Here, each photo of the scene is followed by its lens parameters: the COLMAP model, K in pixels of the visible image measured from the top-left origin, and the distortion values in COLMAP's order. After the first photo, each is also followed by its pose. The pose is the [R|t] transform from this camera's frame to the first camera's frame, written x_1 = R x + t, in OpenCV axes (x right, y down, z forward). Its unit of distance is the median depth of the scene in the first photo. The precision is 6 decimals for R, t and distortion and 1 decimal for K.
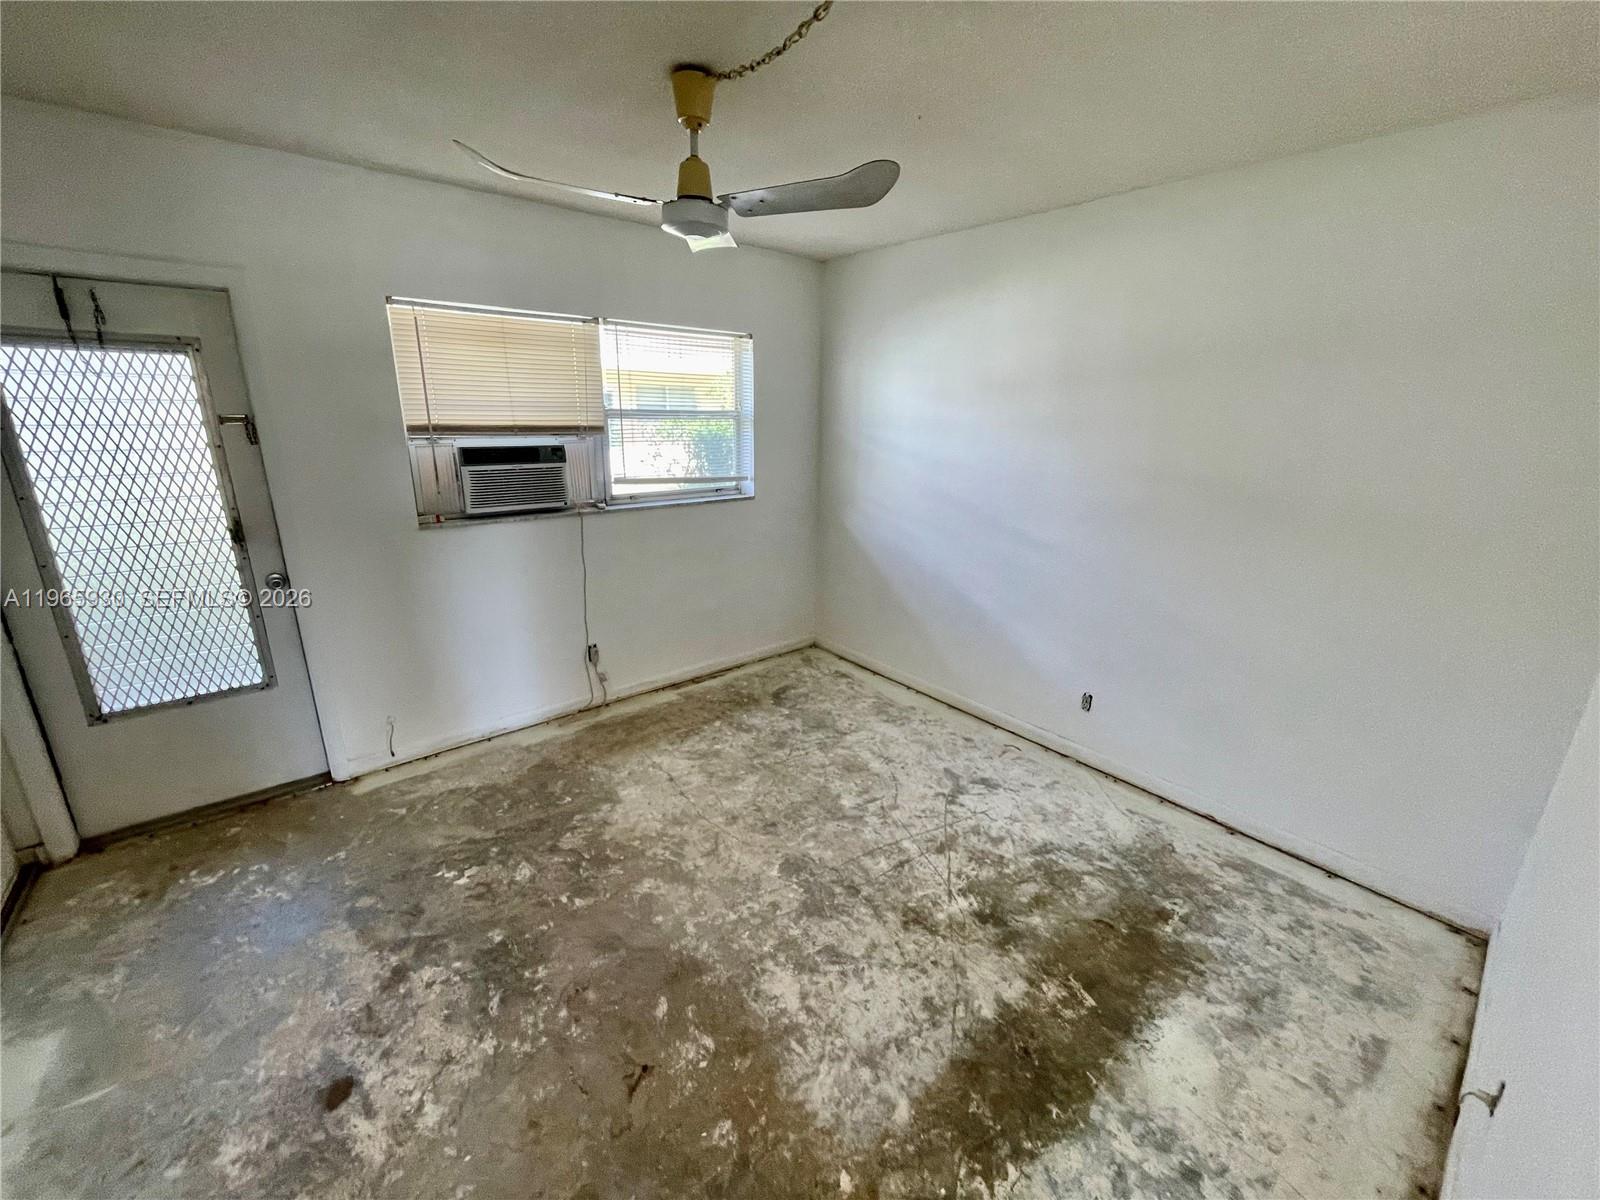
lens RADIAL K [[640.4, 0, 795.1], [0, 640.4, 597.6], [0, 0, 1]] dist [-0.004009, 0.000904]
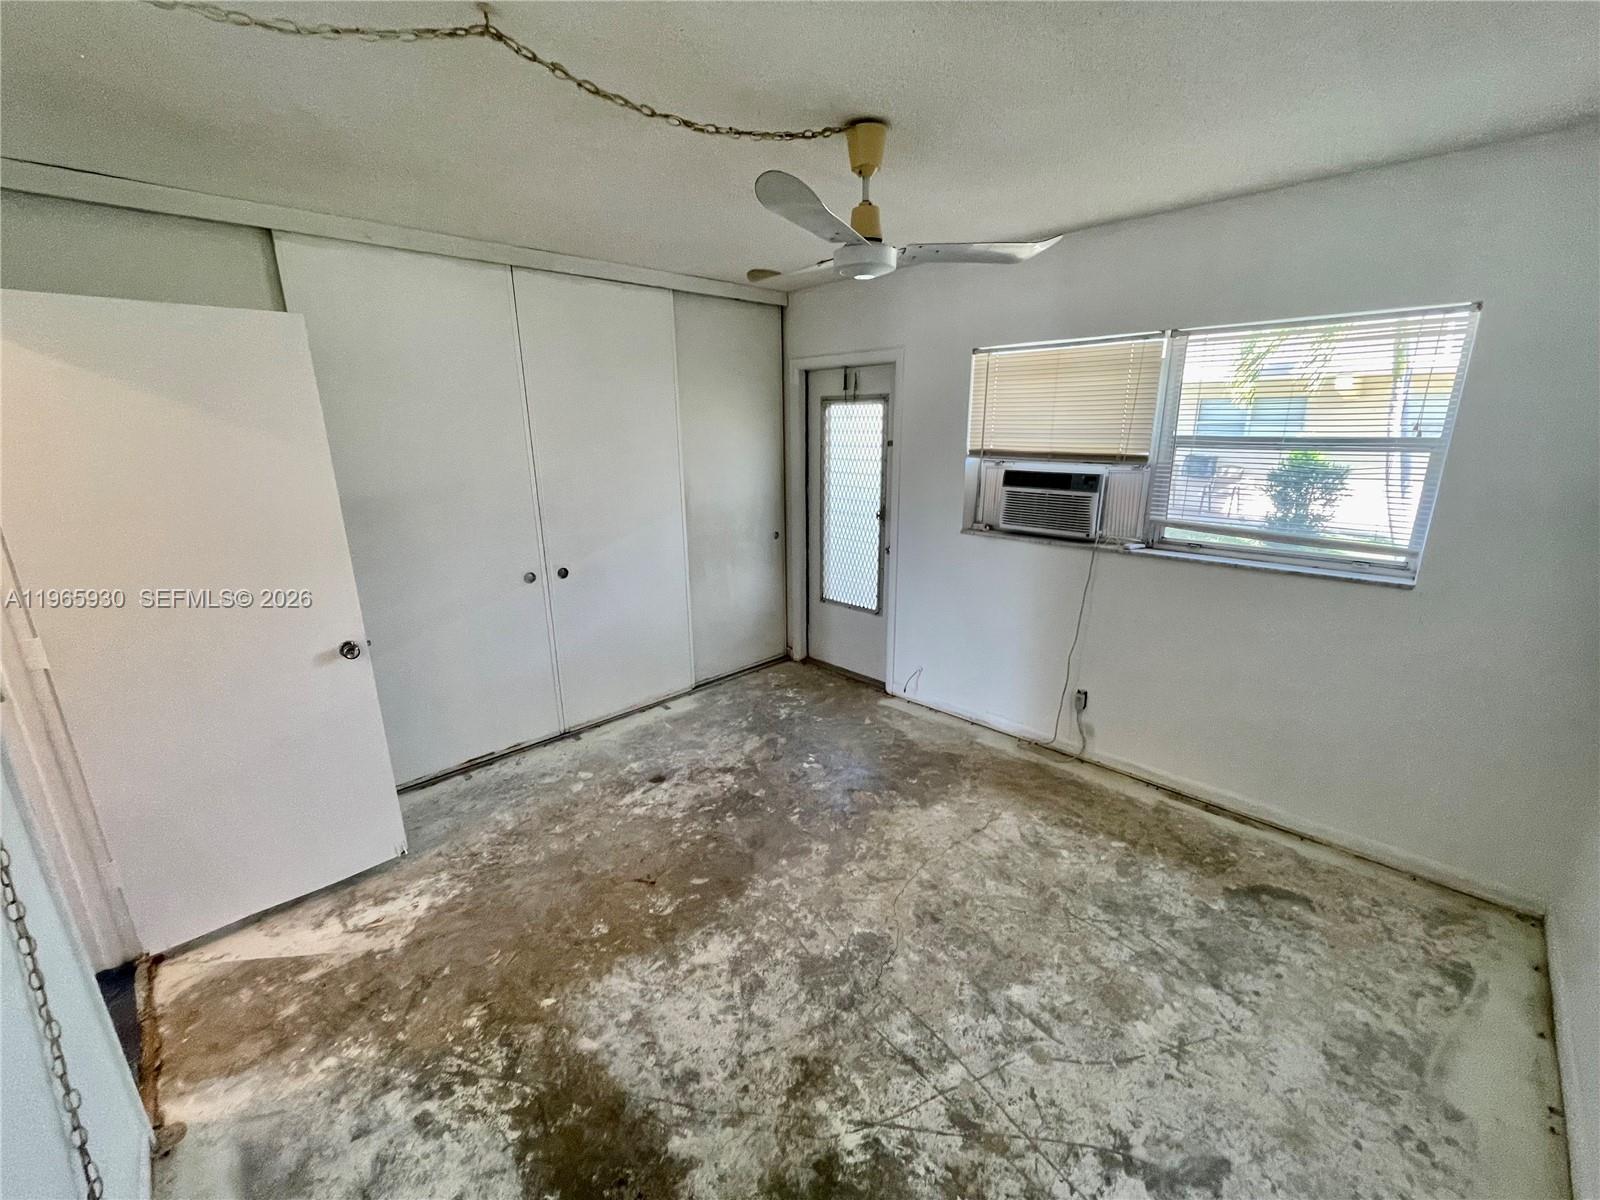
lens RADIAL K [[640.4, 0, 806.5], [0, 640.4, 600.3], [0, 0, 1]] dist [-0.004009, 0.000904]
pose [[0.096096, 0.246336, -0.964409, 0.729932], [-0.275965, 0.937504, 0.211966, -0.194860], [0.956352, 0.245774, 0.158070, 0.651142]]
